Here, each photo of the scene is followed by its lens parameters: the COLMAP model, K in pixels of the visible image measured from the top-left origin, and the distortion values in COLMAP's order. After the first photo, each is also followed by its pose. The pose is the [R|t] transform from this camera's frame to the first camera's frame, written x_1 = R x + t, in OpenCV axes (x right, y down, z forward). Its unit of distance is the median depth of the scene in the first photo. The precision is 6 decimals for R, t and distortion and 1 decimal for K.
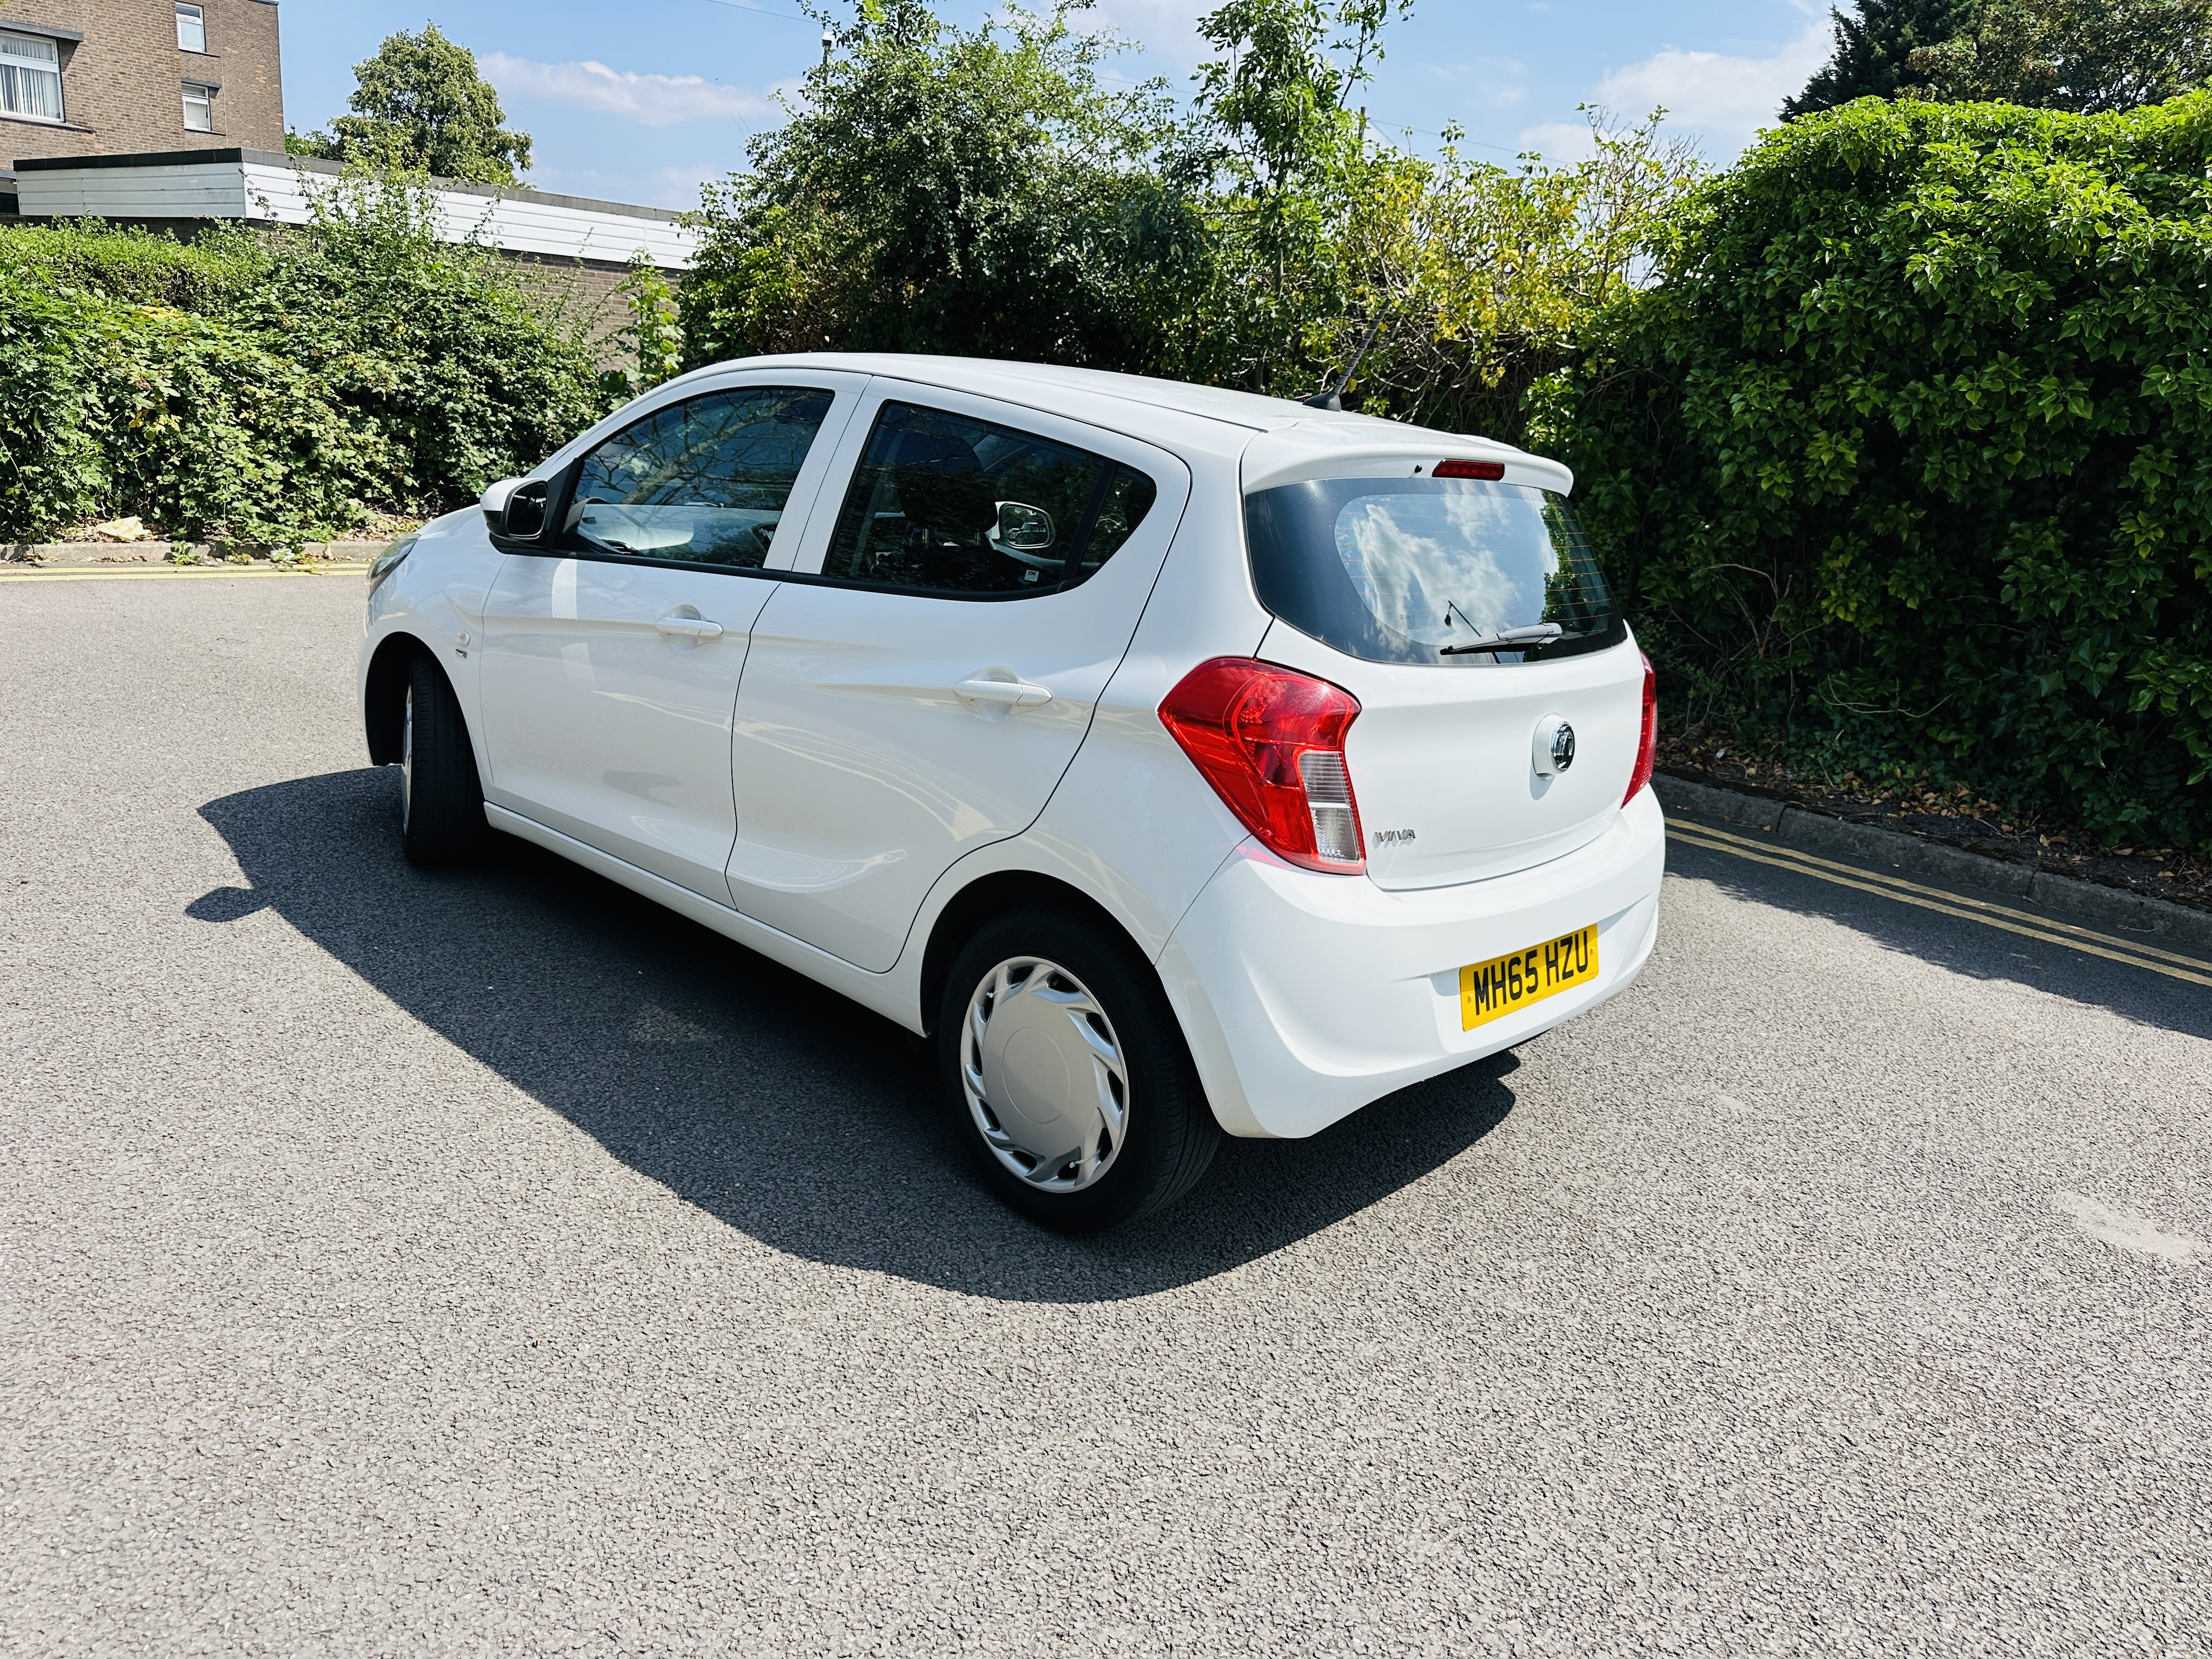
lens RADIAL K [[1552.2, 0, 1106.0], [0, 1552.2, 829.5], [0, 0, 1]] dist [0.006424, -0.000380]
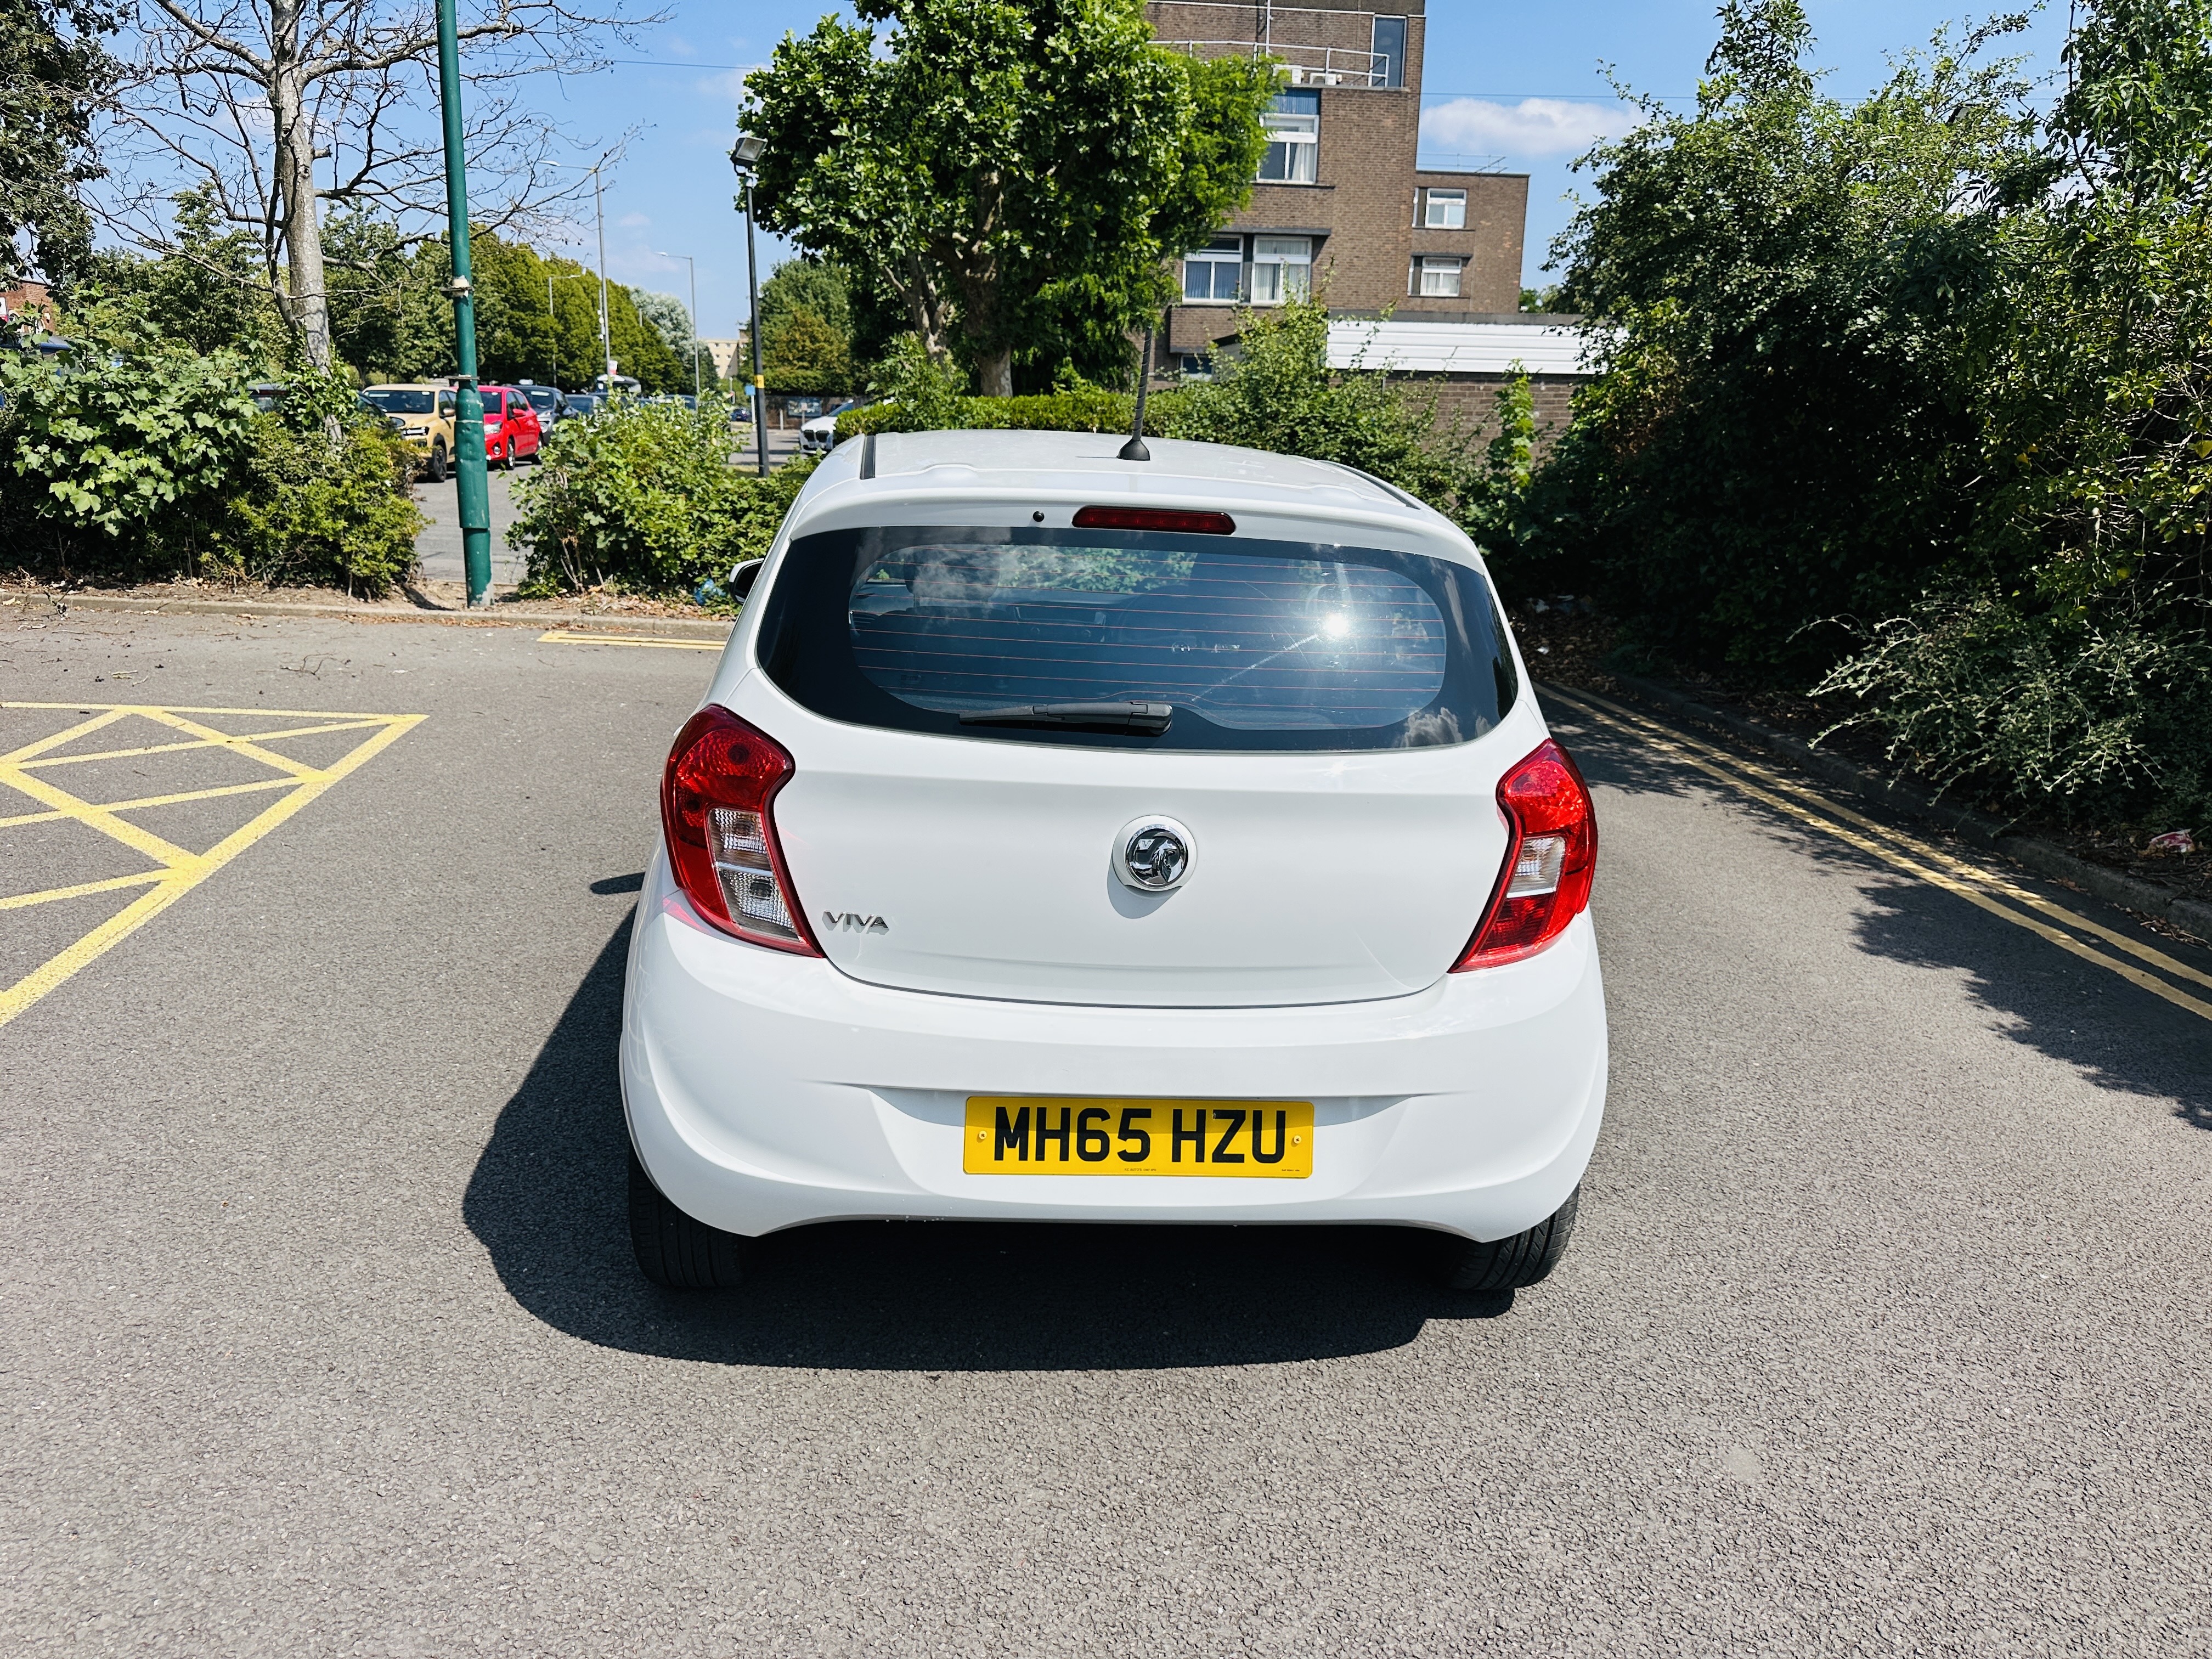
lens RADIAL K [[1602.9, 0, 1115.8], [0, 1602.9, 830.2], [0, 0, 1]] dist [0.012678, -0.028565]
pose [[0.754615, 0.096793, -0.648990, 0.770508], [-0.149878, 0.988340, -0.026865, -0.038721], [0.638822, 0.117542, 0.760323, 0.341667]]
